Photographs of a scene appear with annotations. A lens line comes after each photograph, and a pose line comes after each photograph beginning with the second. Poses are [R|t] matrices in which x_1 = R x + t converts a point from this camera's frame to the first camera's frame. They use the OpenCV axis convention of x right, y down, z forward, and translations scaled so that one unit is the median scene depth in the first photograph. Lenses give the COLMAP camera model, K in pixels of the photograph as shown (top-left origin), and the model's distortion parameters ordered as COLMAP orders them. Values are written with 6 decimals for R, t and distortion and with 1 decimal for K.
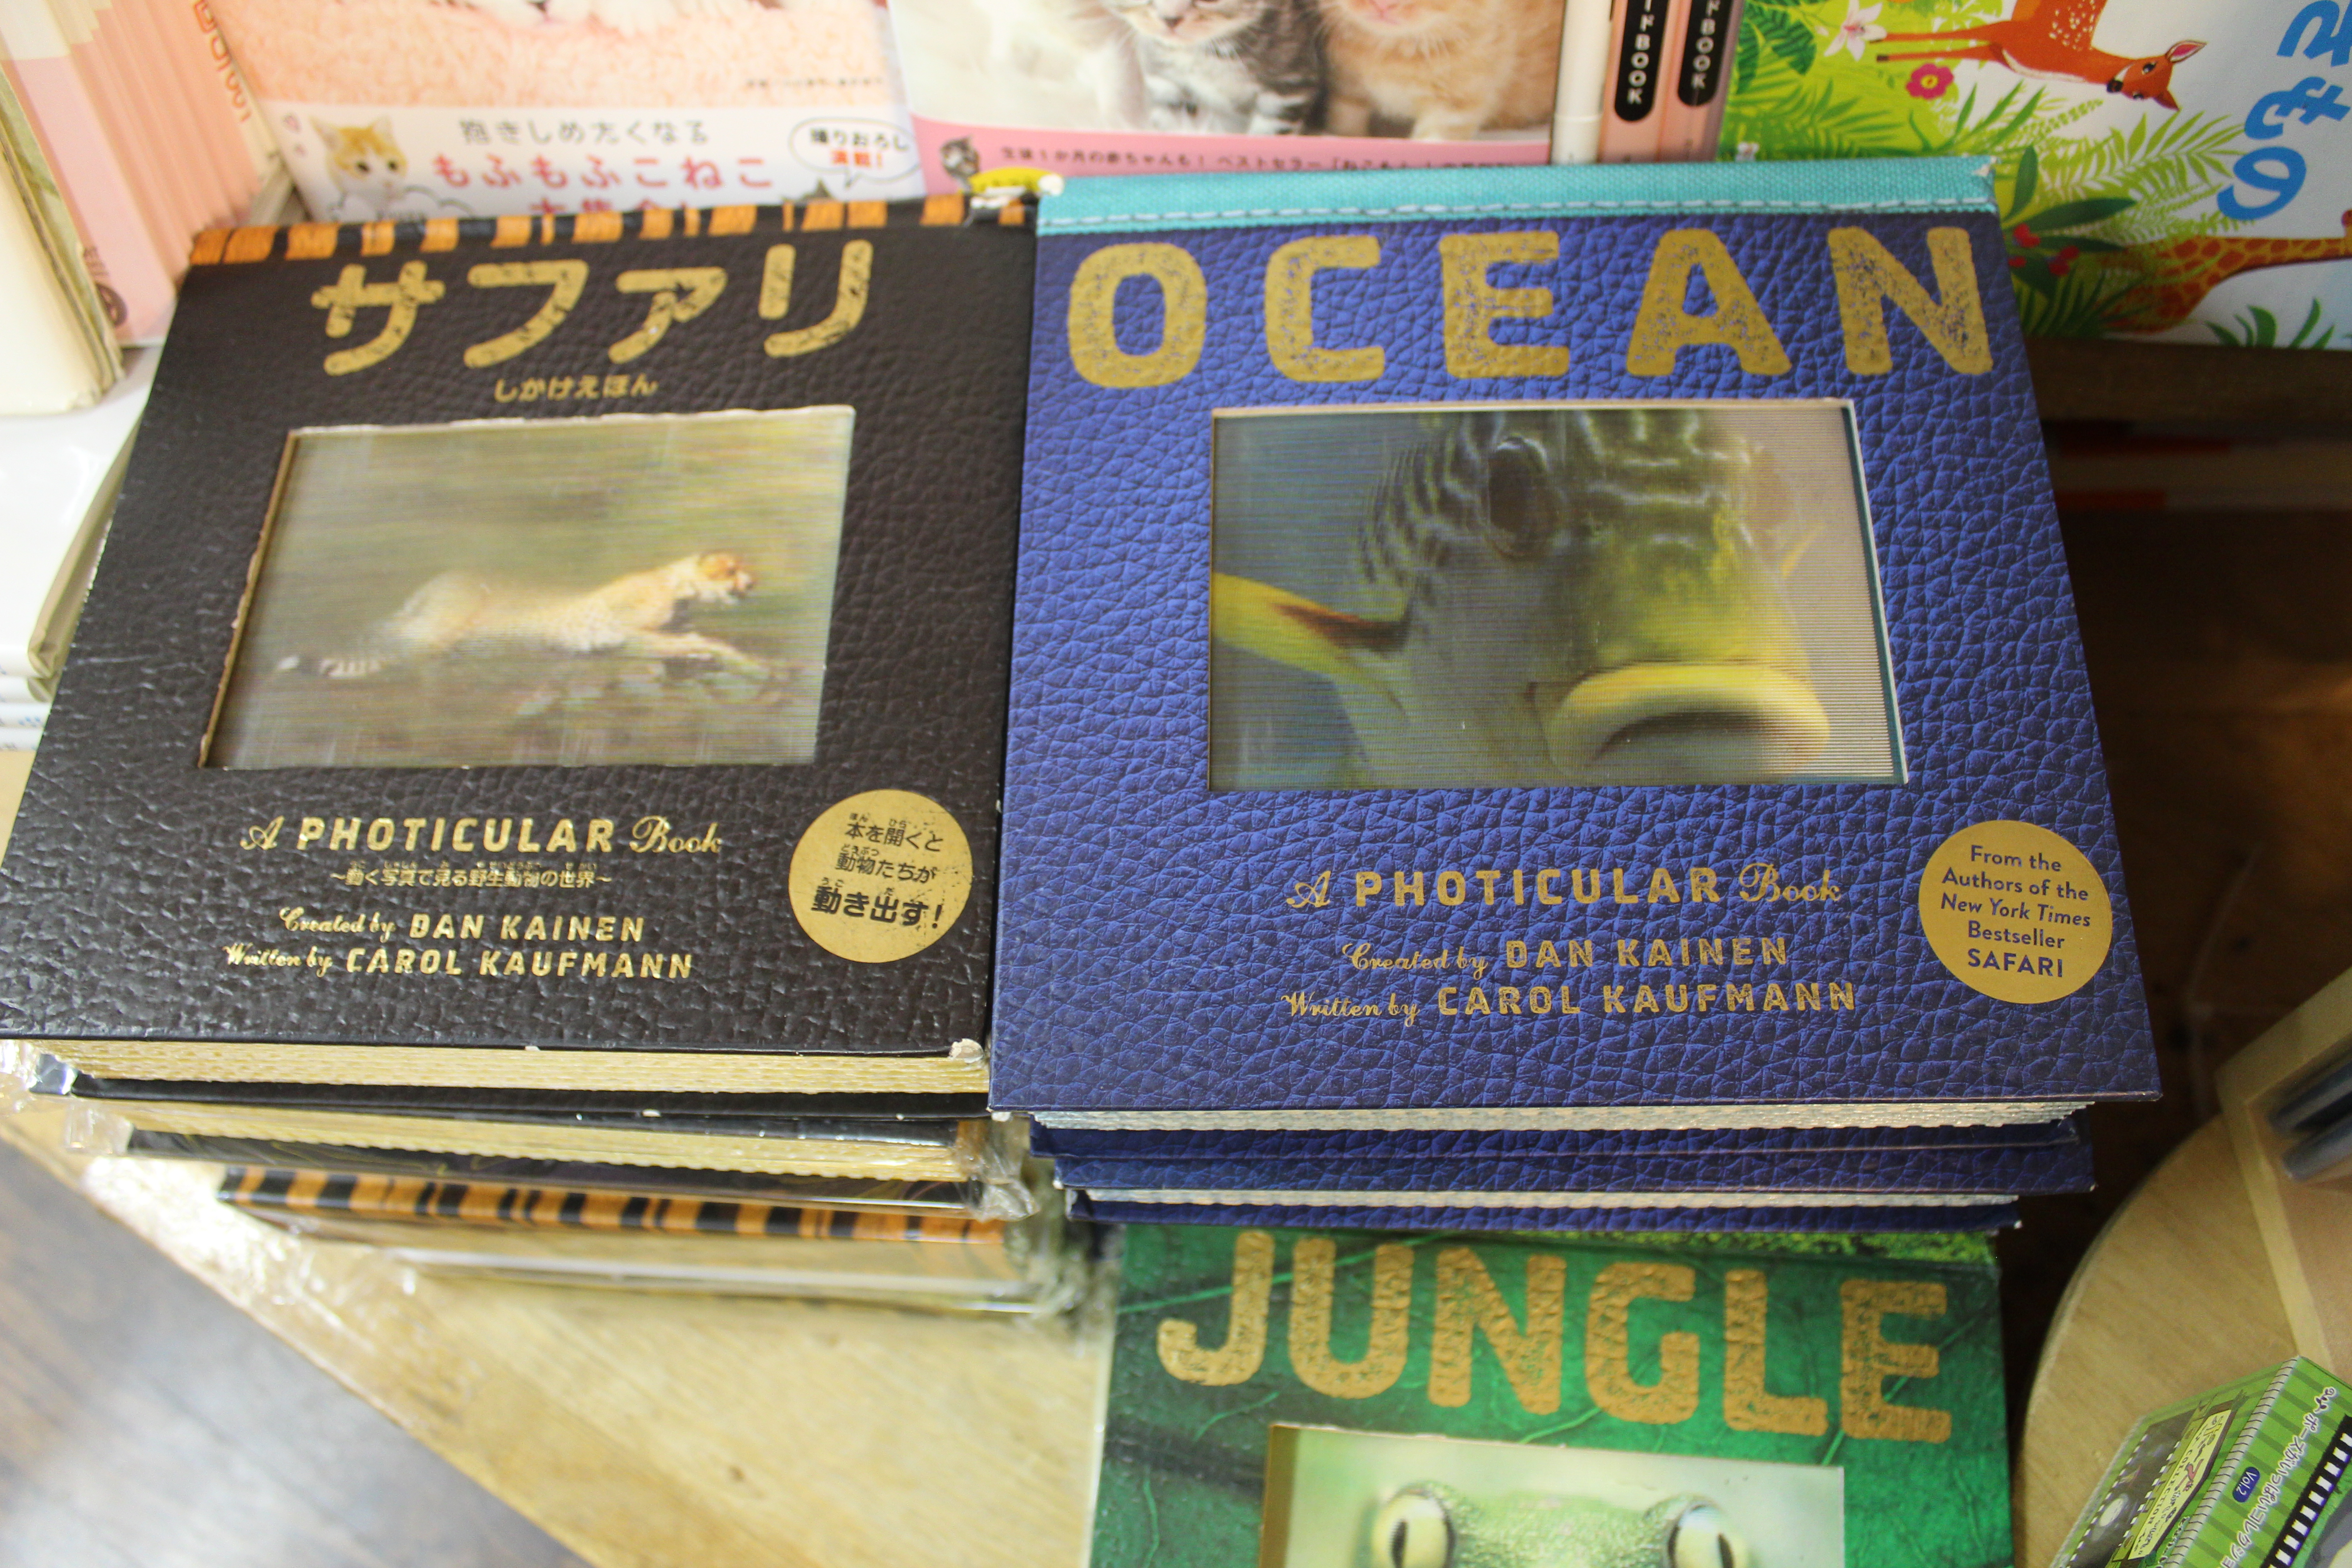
lens RADIAL K [[1873.9, 0, 1164.9], [0, 1873.9, 782.7], [0, 0, 1]] dist [-0.152745, 0.103403]
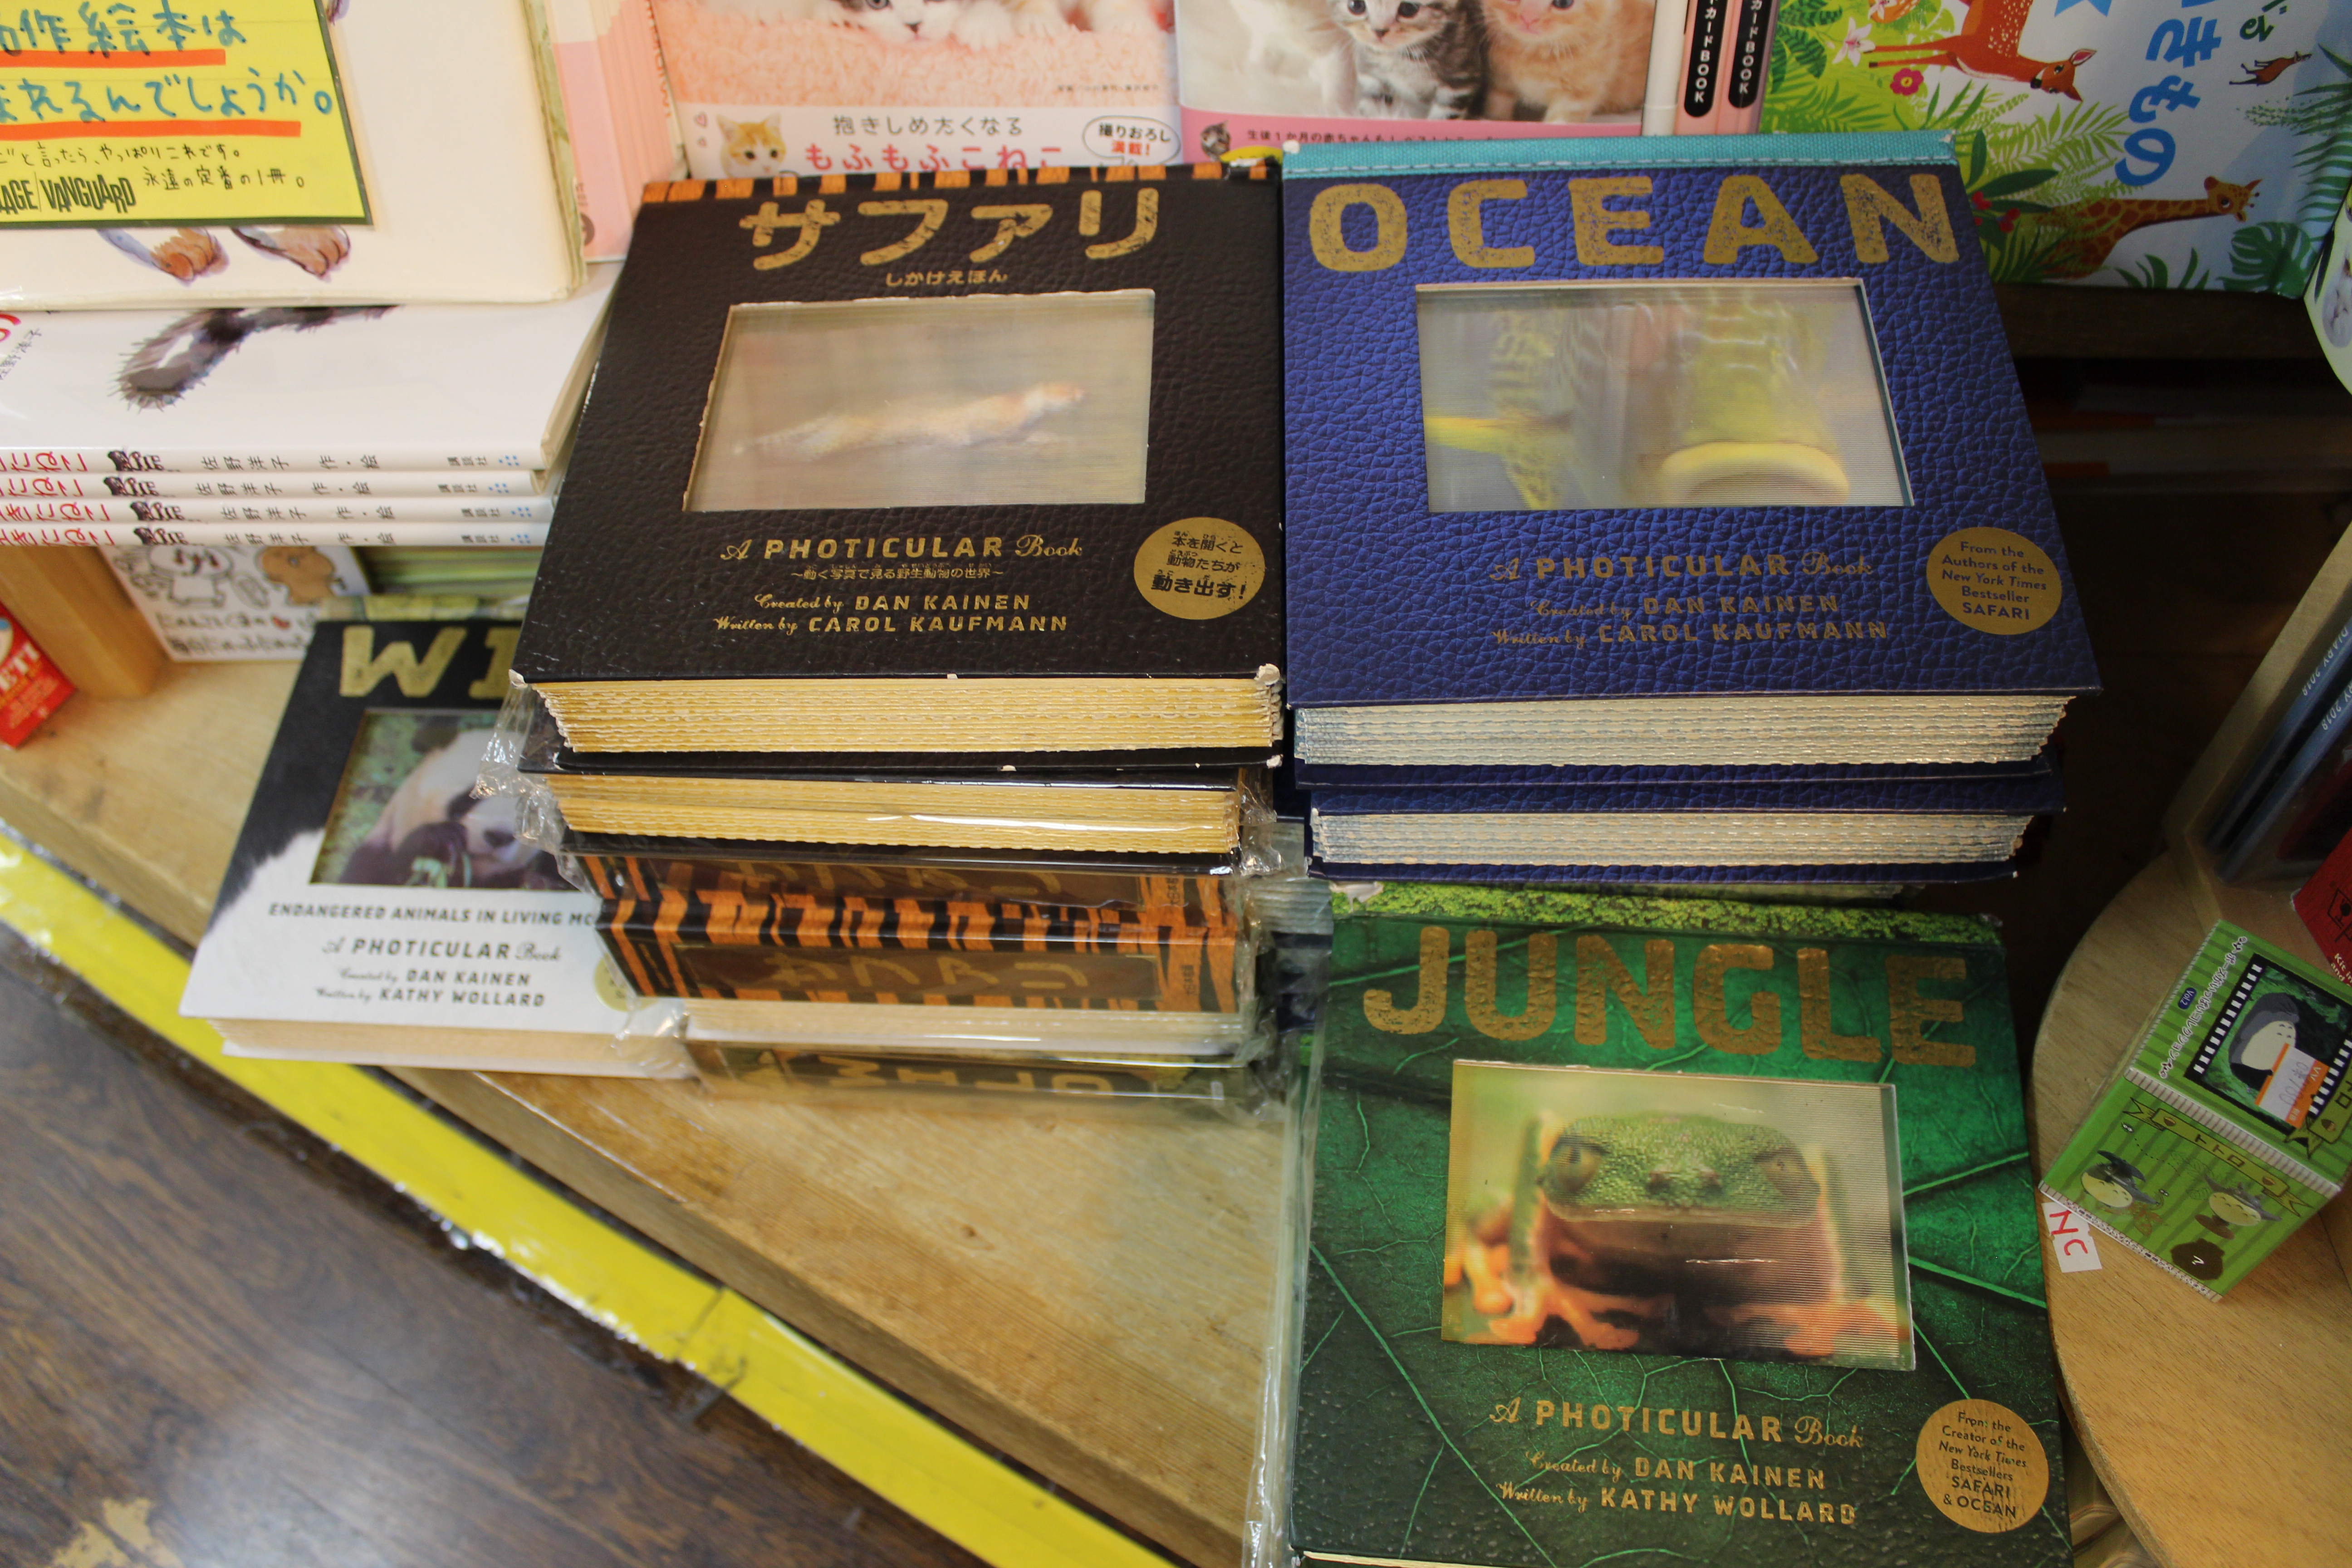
lens RADIAL K [[1873.9, 0, 1168.2], [0, 1873.9, 787.5], [0, 0, 1]] dist [-0.152745, 0.103403]
pose [[0.999953, 0.009590, 0.001072, -0.164303], [-0.009368, 0.991387, -0.130628, 0.373774], [-0.002315, 0.130612, 0.991431, -0.358533]]
